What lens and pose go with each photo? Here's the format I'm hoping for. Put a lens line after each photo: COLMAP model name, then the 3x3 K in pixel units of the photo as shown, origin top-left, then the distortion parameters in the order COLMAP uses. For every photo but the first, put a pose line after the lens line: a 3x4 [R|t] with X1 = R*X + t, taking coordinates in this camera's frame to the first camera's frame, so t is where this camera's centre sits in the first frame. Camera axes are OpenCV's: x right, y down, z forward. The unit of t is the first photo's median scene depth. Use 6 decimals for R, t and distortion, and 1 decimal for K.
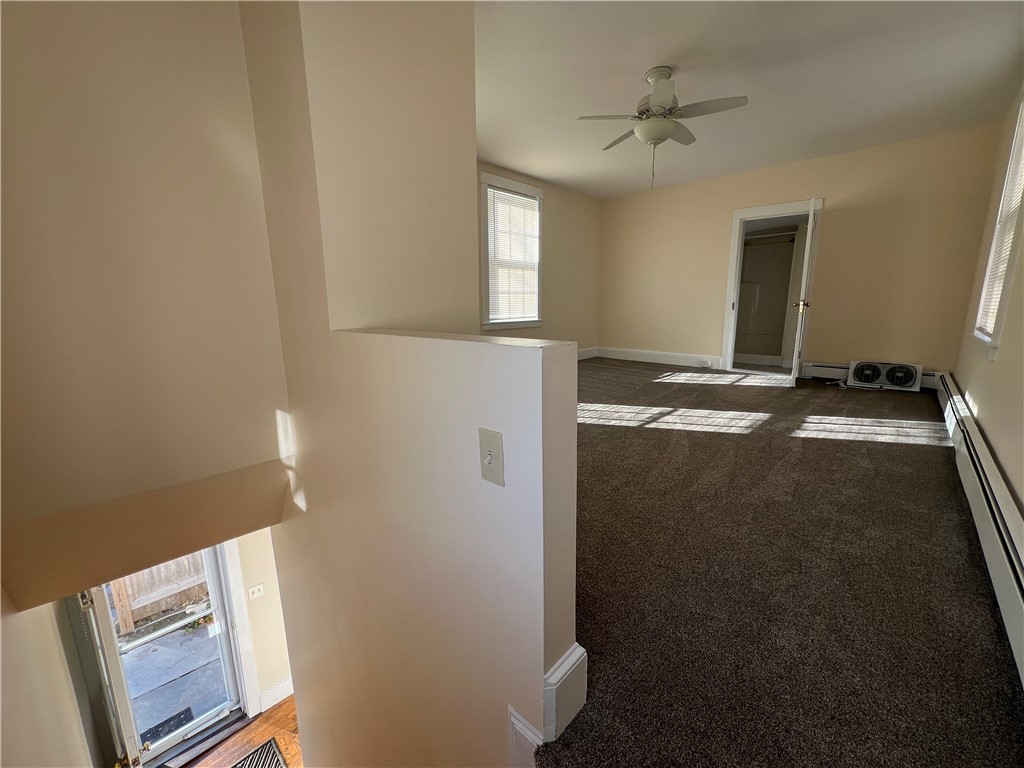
lens RADIAL K [[412.1, 0, 512.1], [0, 412.1, 384.4], [0, 0, 1]] dist [-0.001741, 0.000897]
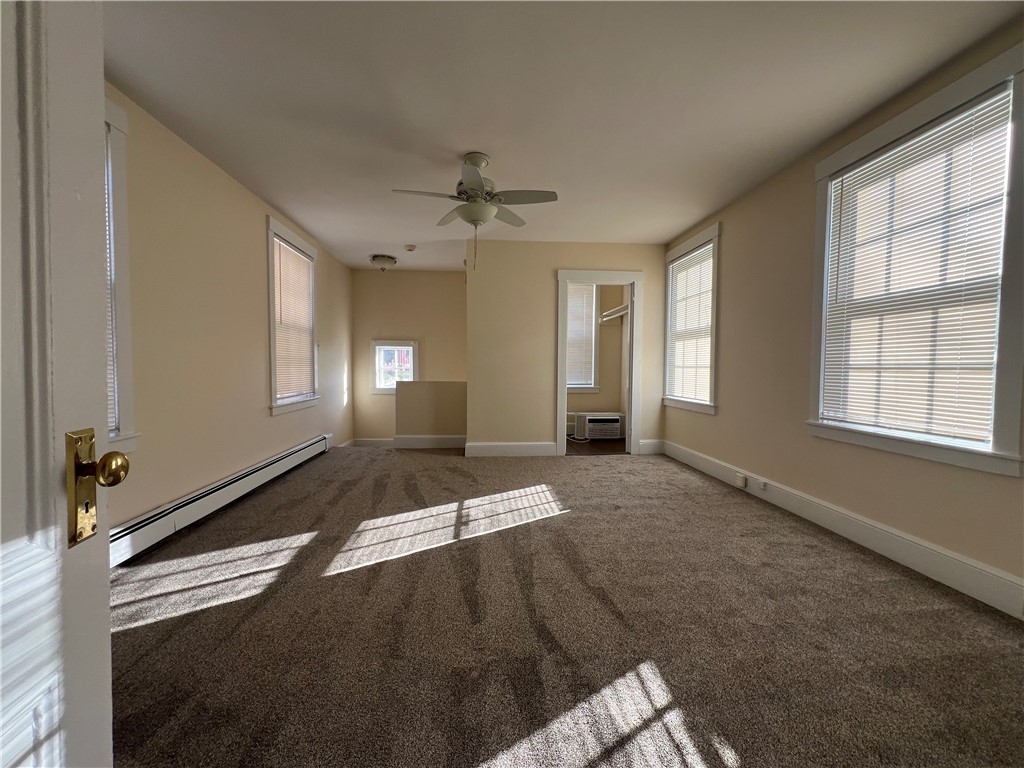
lens RADIAL K [[412.1, 0, 509.6], [0, 412.1, 382.8], [0, 0, 1]] dist [-0.001741, 0.000897]
pose [[-0.661587, 0.036618, -0.748974, 0.616172], [-0.145370, 0.973595, 0.176009, -0.239883], [0.735643, 0.225324, -0.638795, 1.049428]]
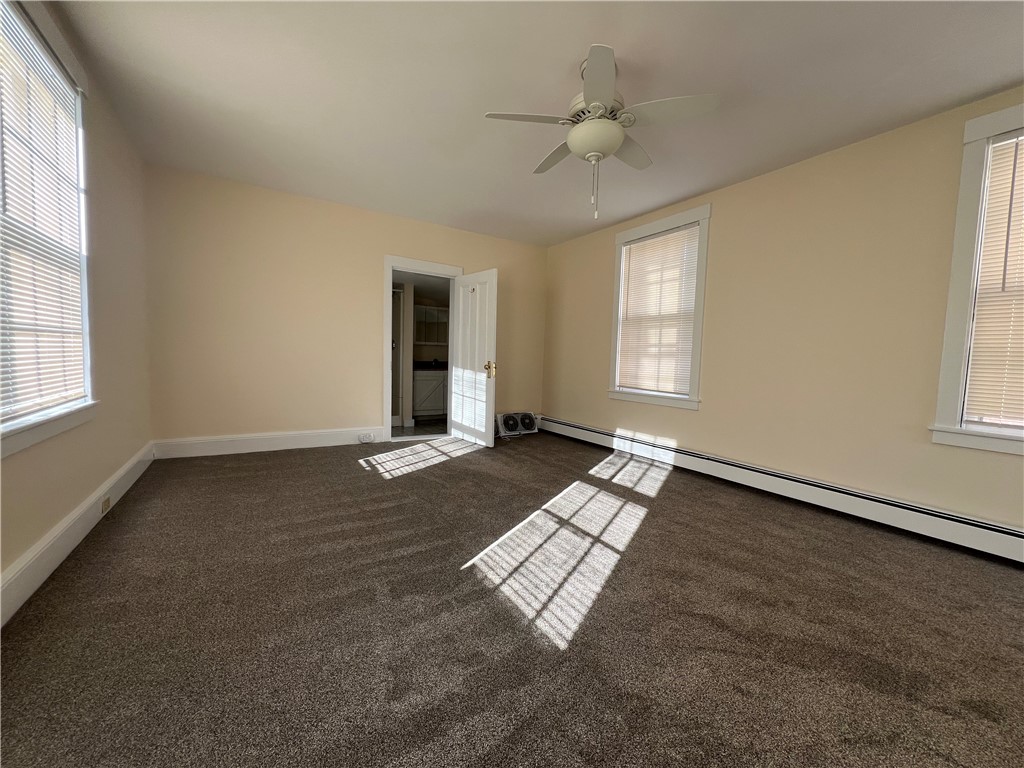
lens RADIAL K [[412.1, 0, 515.0], [0, 412.1, 383.7], [0, 0, 1]] dist [-0.001741, 0.000897]
pose [[0.236954, -0.050175, 0.970224, -0.244289], [0.155396, 0.987765, 0.013130, -0.135341], [-0.959012, 0.147658, 0.241852, 0.602998]]
